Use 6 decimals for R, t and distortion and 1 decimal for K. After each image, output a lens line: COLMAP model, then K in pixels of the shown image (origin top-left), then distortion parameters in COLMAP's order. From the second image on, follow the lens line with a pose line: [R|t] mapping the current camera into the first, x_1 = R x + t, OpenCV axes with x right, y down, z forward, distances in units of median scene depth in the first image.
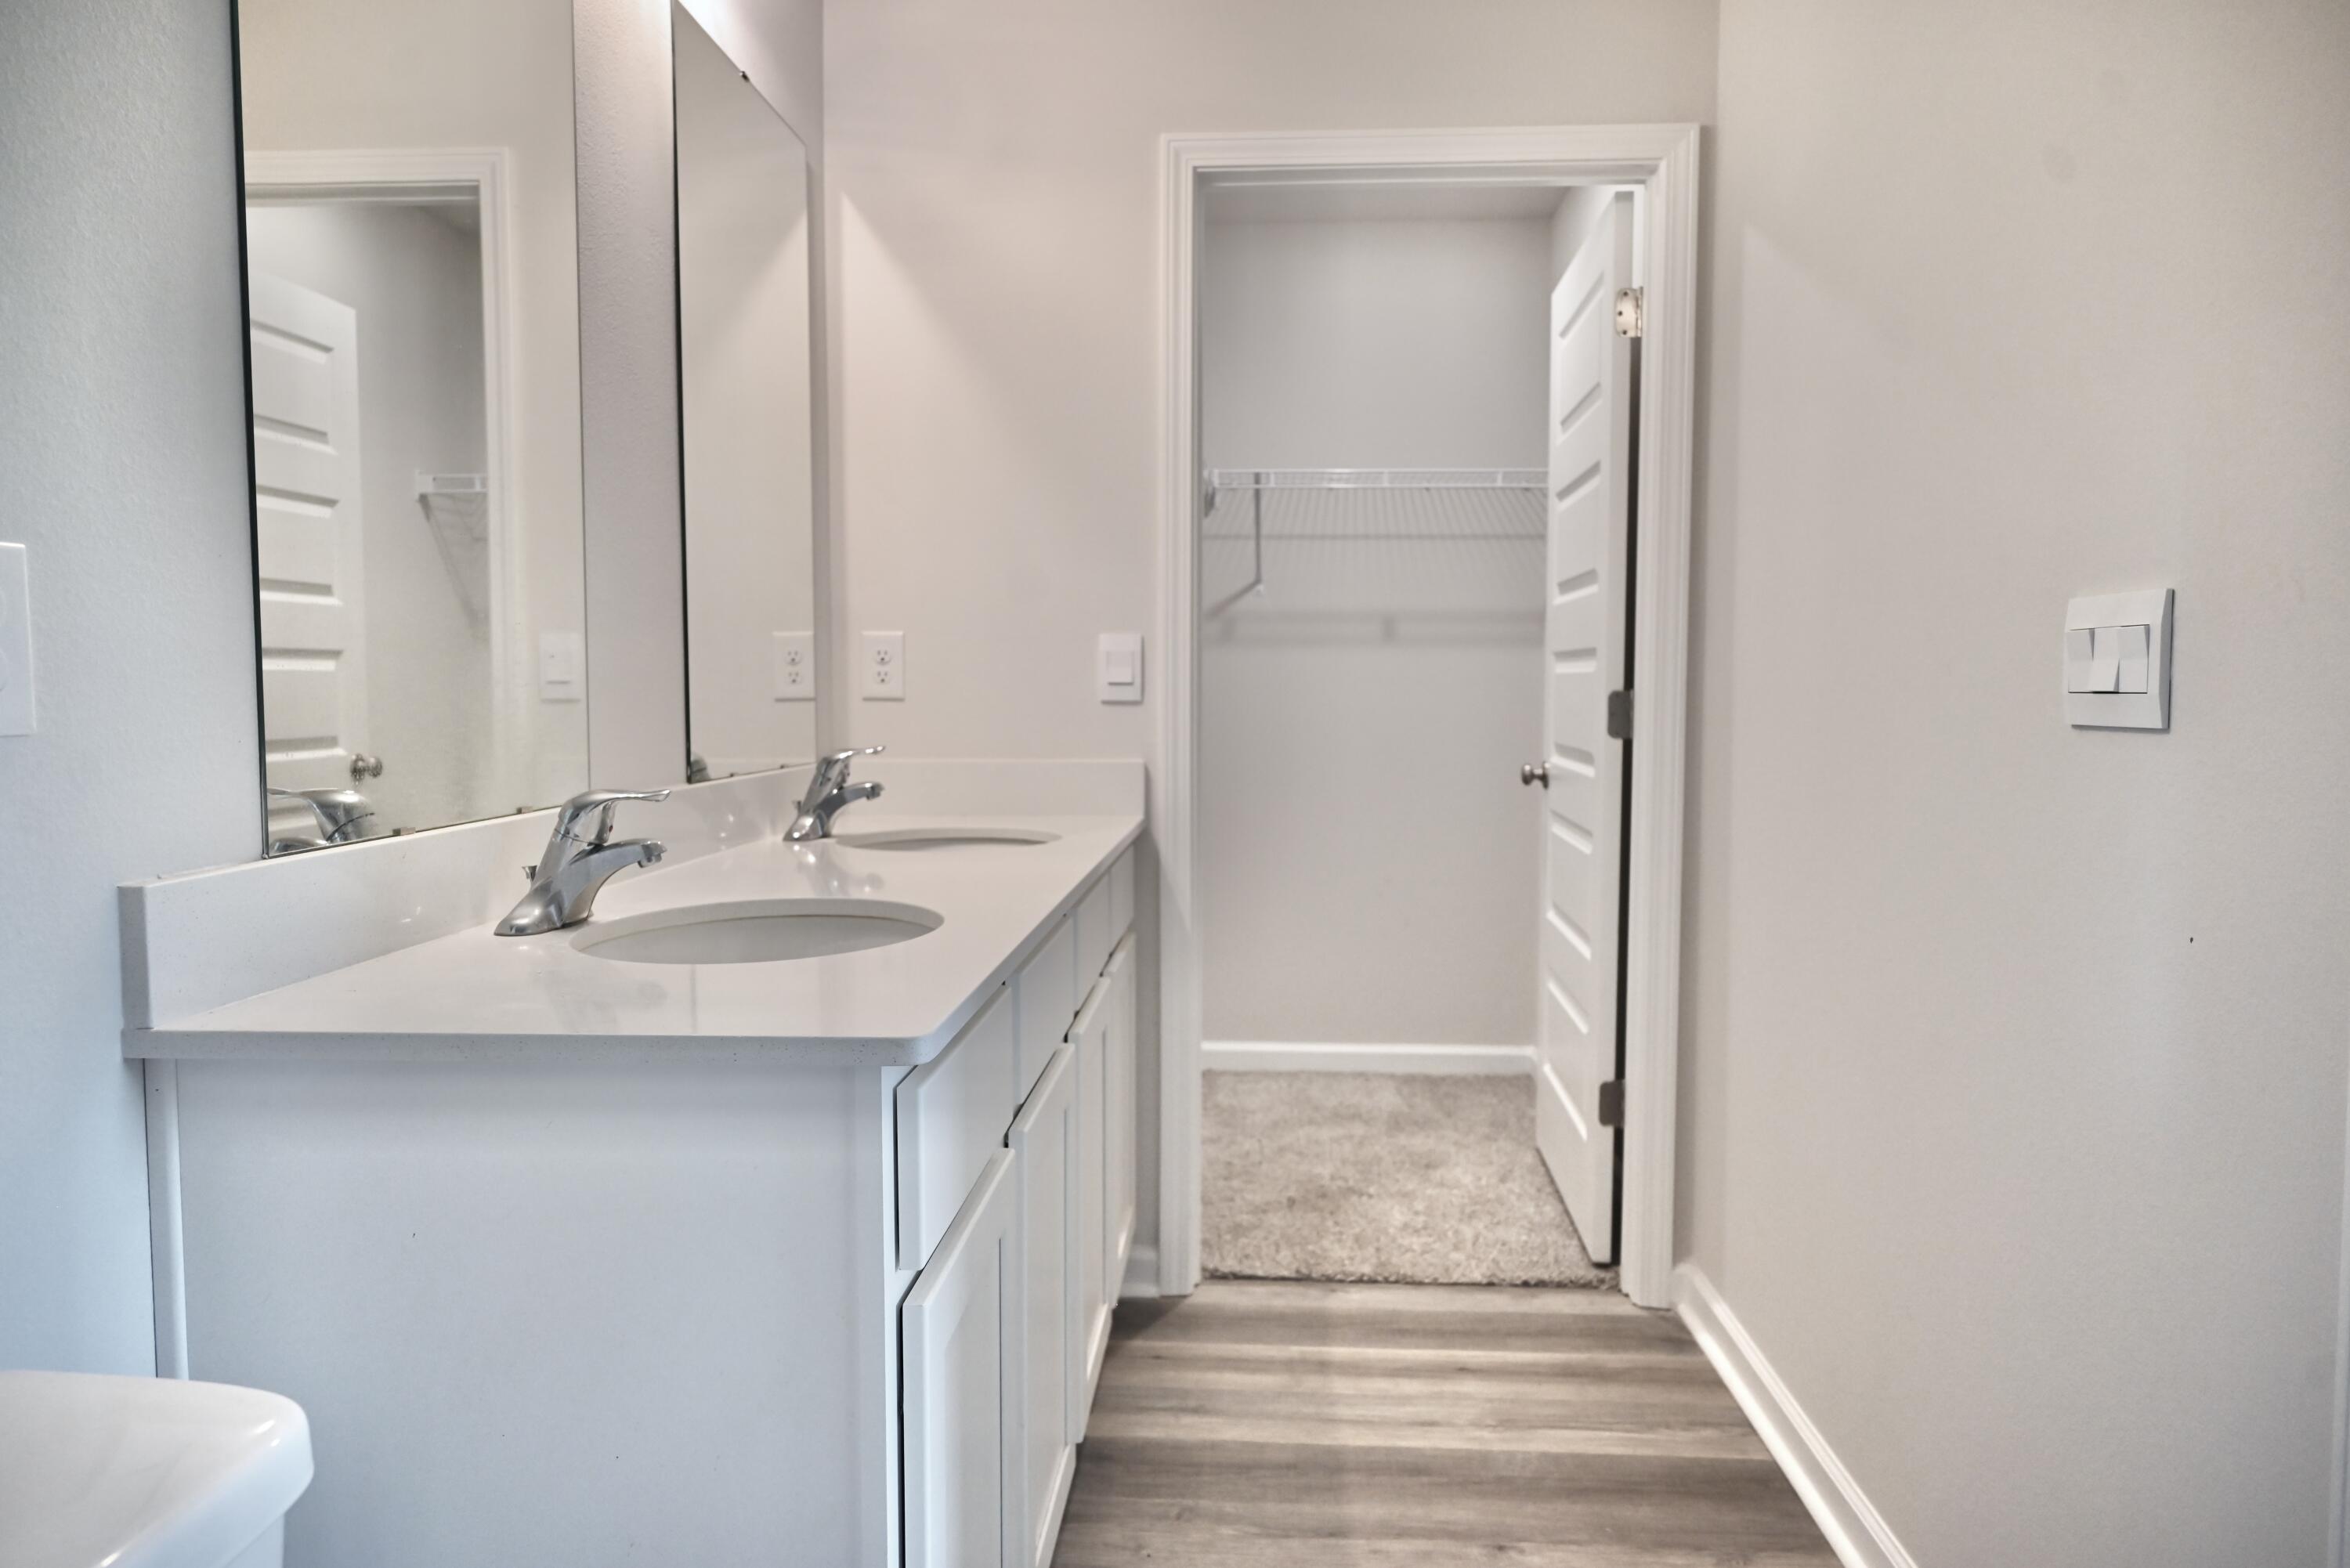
lens RADIAL K [[1609.0, 0, 1181.5], [0, 1609.0, 780.7], [0, 0, 1]] dist [0.015301, -0.001046]
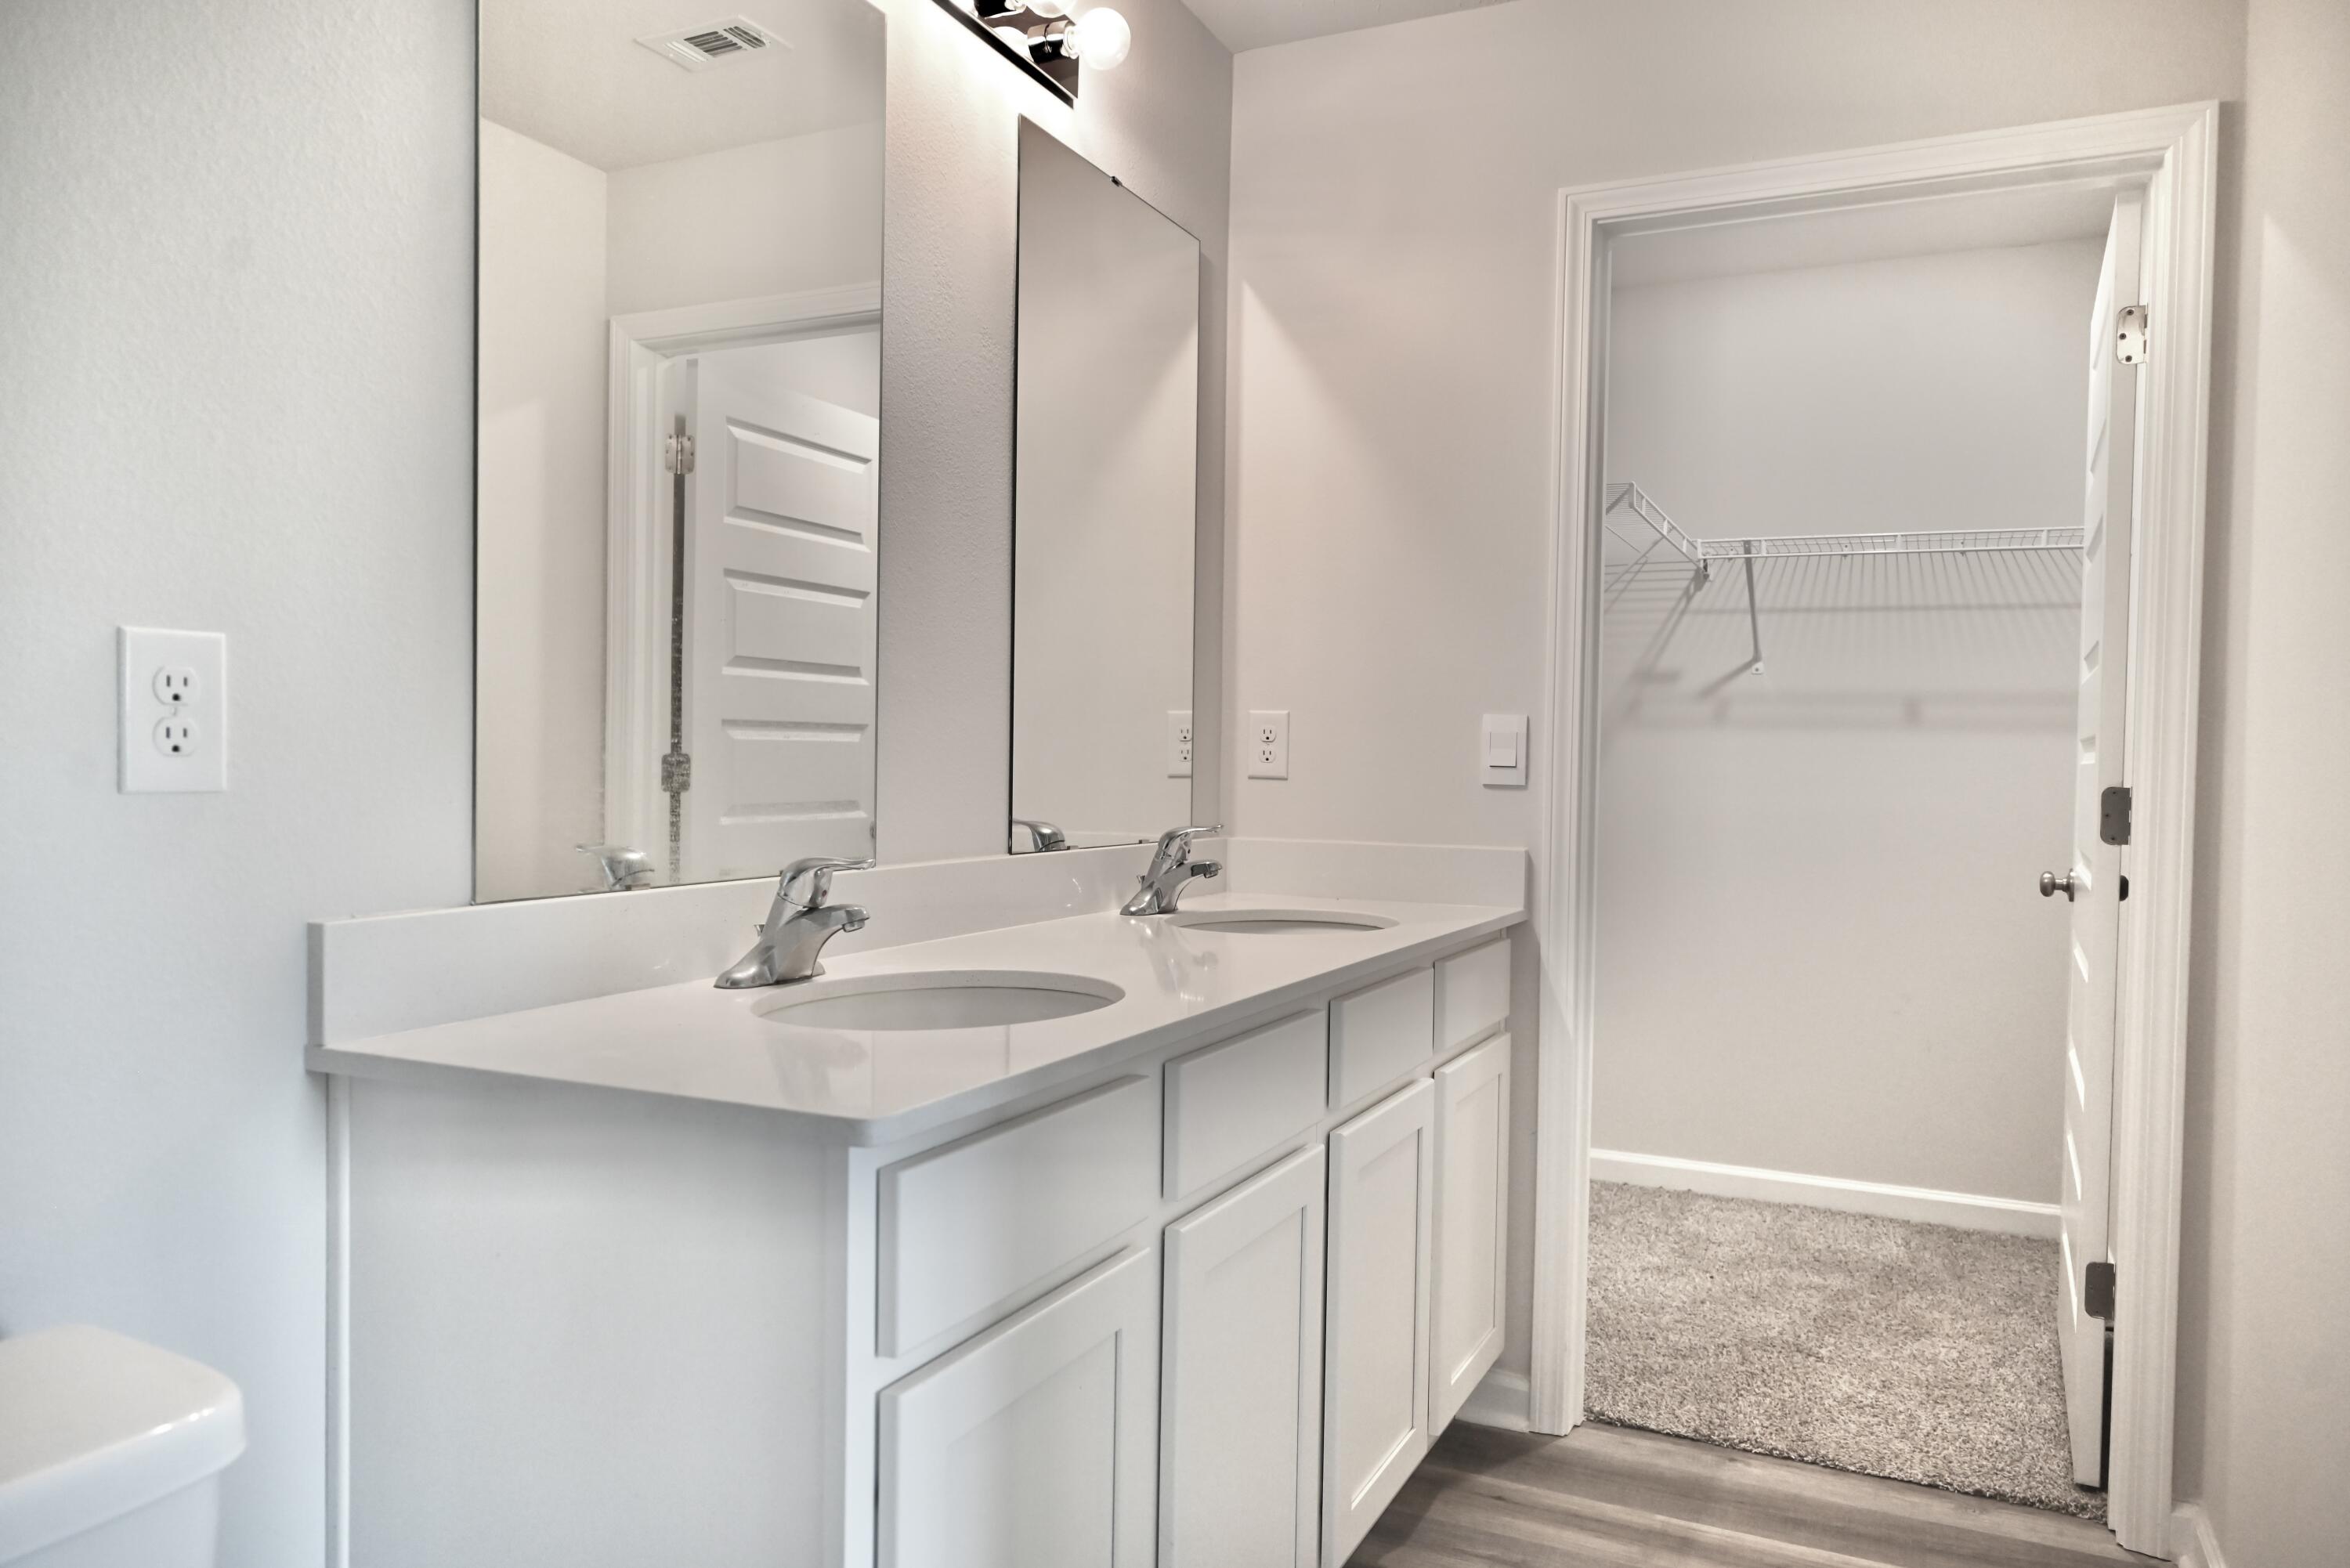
lens RADIAL K [[1609.0, 0, 1177.1], [0, 1609.0, 789.2], [0, 0, 1]] dist [0.015301, -0.001046]
pose [[0.929016, 0.024594, -0.369221, 0.133481], [-0.040754, 0.998519, -0.036031, -0.005345], [0.367788, 0.048520, 0.928643, 0.052544]]
